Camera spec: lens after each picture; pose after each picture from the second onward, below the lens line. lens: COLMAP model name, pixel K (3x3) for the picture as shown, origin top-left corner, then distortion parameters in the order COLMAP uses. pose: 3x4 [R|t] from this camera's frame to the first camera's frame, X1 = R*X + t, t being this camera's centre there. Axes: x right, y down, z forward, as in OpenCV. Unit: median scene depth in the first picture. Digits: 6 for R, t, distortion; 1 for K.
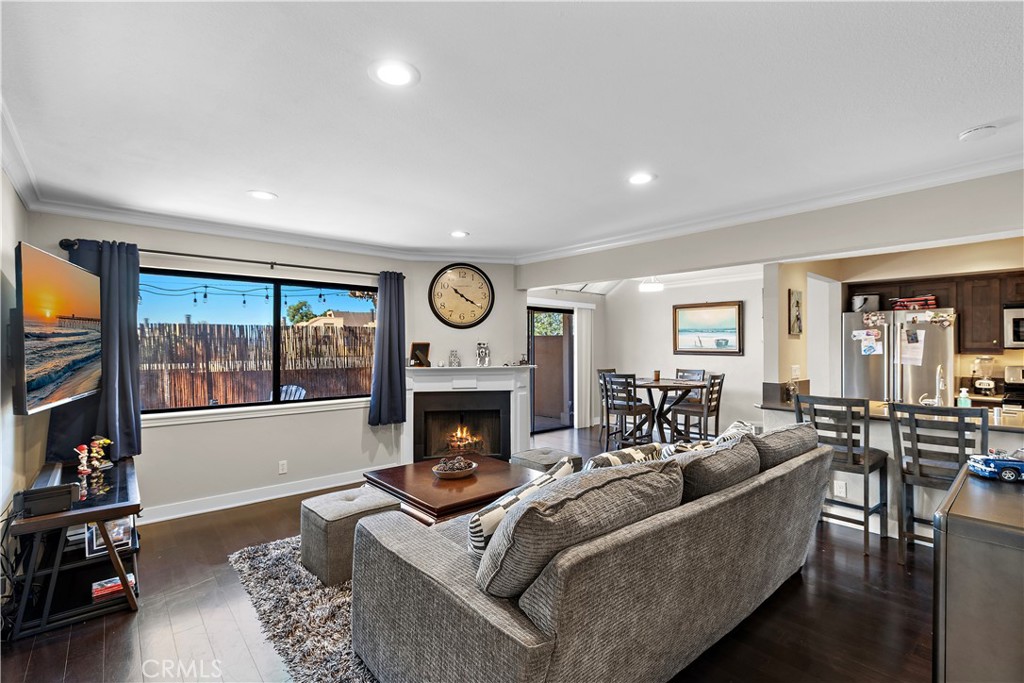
lens RADIAL K [[468.7, 0, 512.0], [0, 468.7, 341.5], [0, 0, 1]] dist [0.001672, 0.000387]
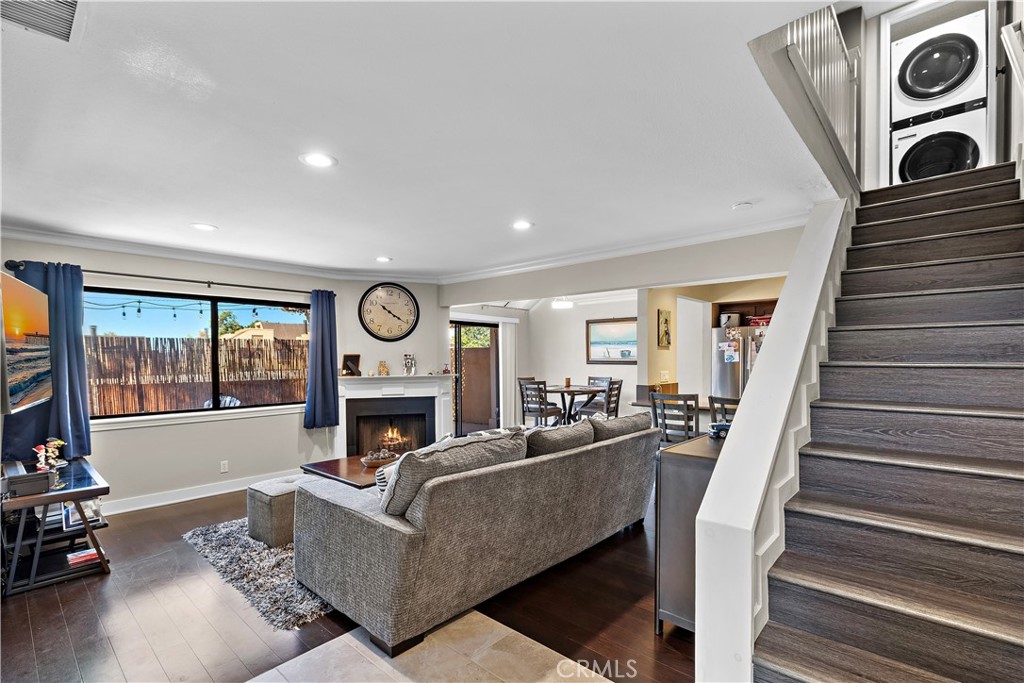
lens RADIAL K [[471.3, 0, 512.6], [0, 471.3, 370.5], [0, 0, 1]] dist [0.000849, 0.000218]
pose [[0.992402, -0.008567, 0.122740, 0.054556], [0.004186, 0.999347, 0.035902, 0.002702], [-0.122967, -0.035115, 0.991789, -0.183679]]
